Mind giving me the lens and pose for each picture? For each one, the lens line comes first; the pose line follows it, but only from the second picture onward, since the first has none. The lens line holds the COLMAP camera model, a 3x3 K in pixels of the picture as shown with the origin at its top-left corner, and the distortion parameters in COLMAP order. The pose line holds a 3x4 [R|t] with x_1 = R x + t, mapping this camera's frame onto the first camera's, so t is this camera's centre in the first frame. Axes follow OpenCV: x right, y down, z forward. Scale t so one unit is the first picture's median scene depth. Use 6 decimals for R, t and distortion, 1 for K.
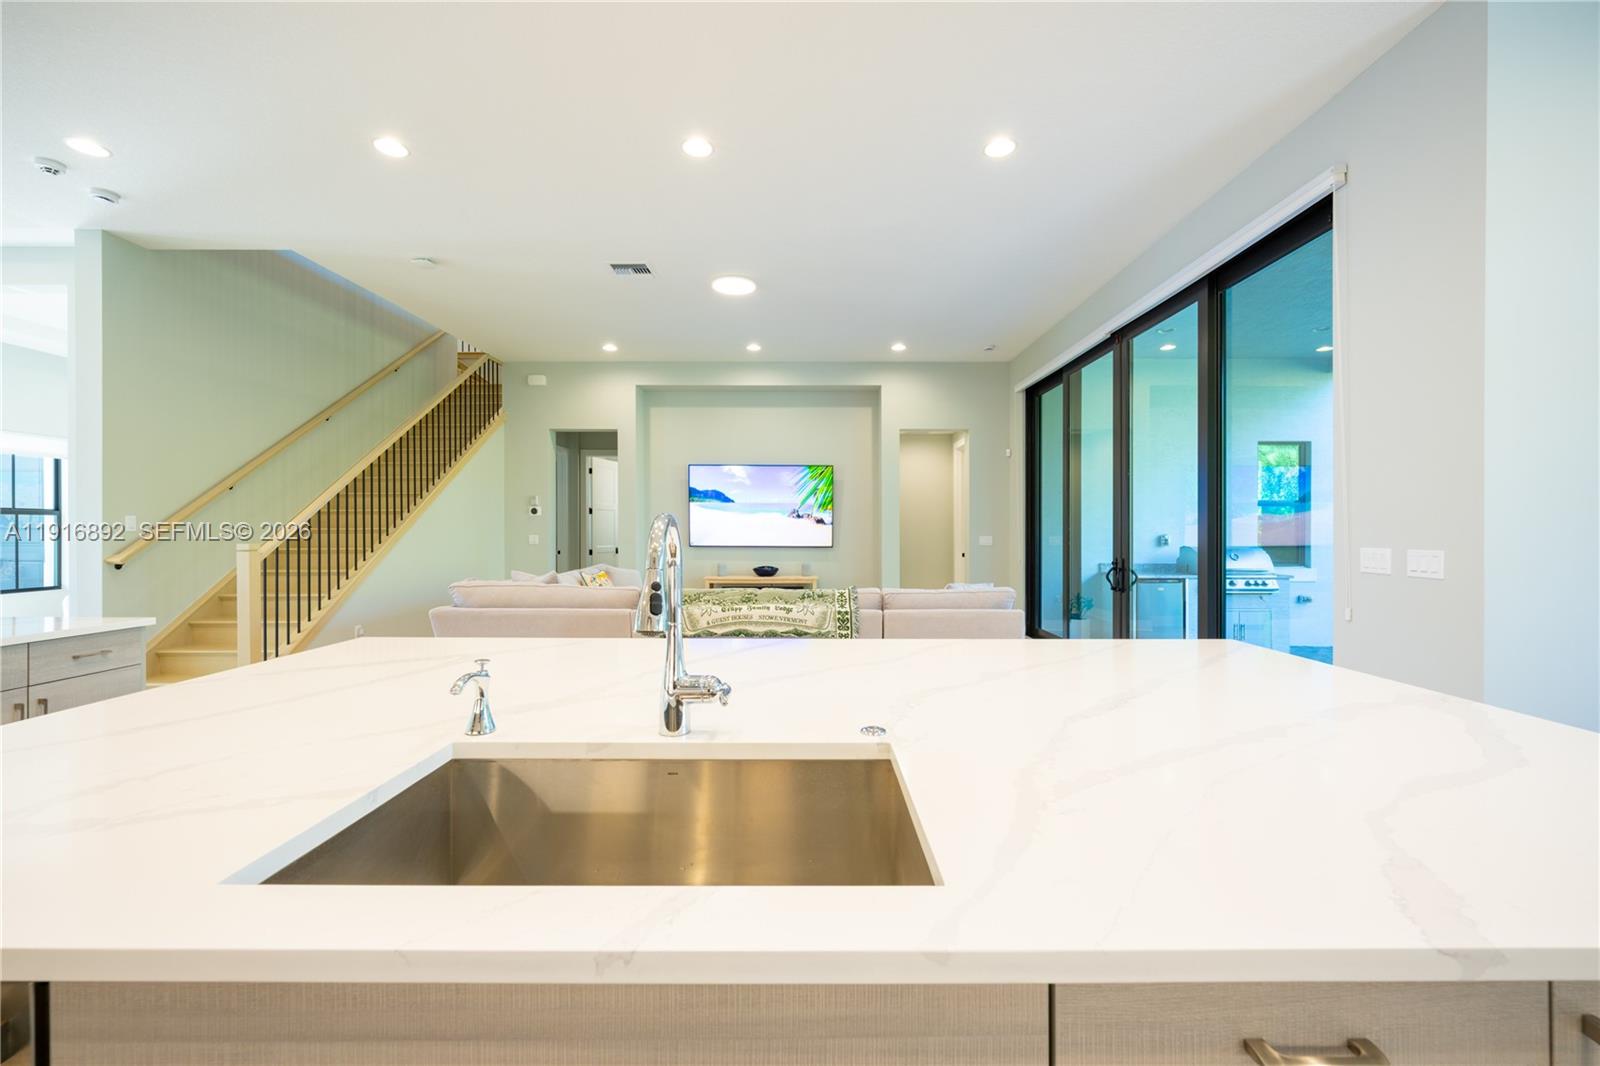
lens RADIAL K [[641.8, 0, 812.7], [0, 641.8, 533.3], [0, 0, 1]] dist [-0.000839, -0.000280]
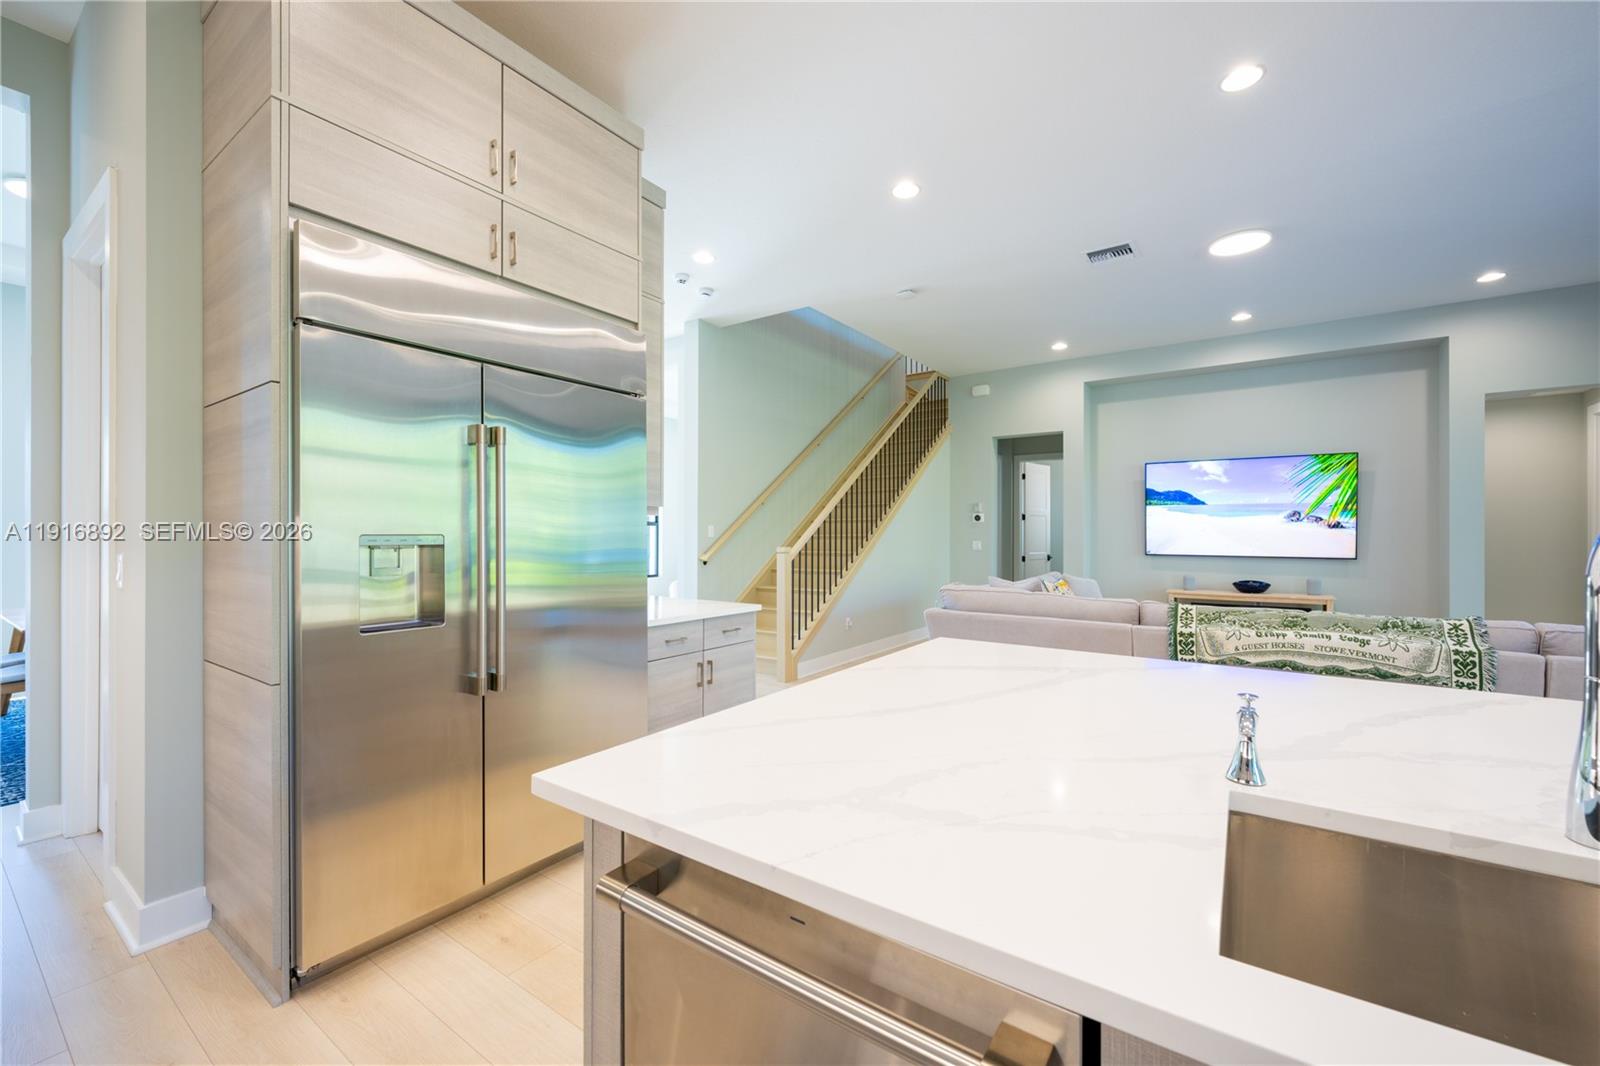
lens RADIAL K [[641.8, 0, 808.6], [0, 641.8, 537.6], [0, 0, 1]] dist [-0.000839, -0.000280]
pose [[0.822490, 0.002103, -0.568775, -0.095087], [-0.004024, 0.999990, -0.002122, -0.000167], [0.568765, 0.004034, 0.822490, -0.000744]]
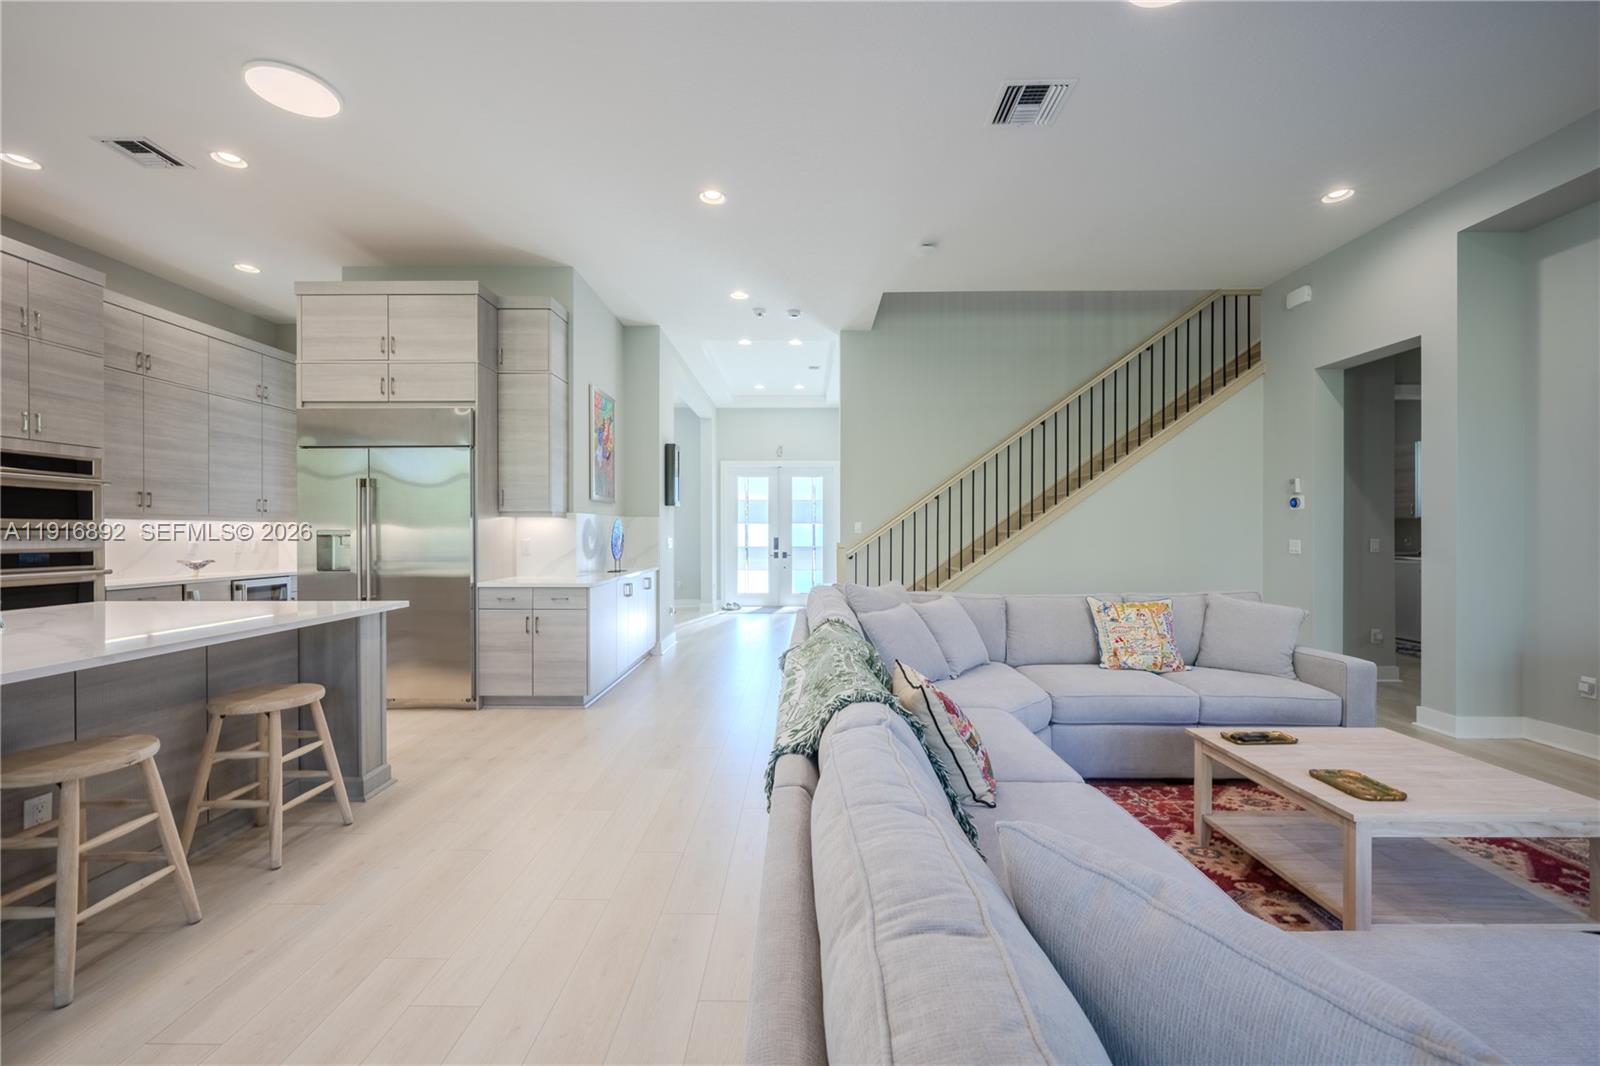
lens RADIAL K [[641.8, 0, 794.6], [0, 641.8, 541.1], [0, 0, 1]] dist [-0.000839, -0.000280]
pose [[-0.007491, 0.008809, -0.999933, 0.281918], [-0.006095, 0.999942, 0.008854, 0.001350], [0.999953, 0.006160, -0.007437, 0.668503]]
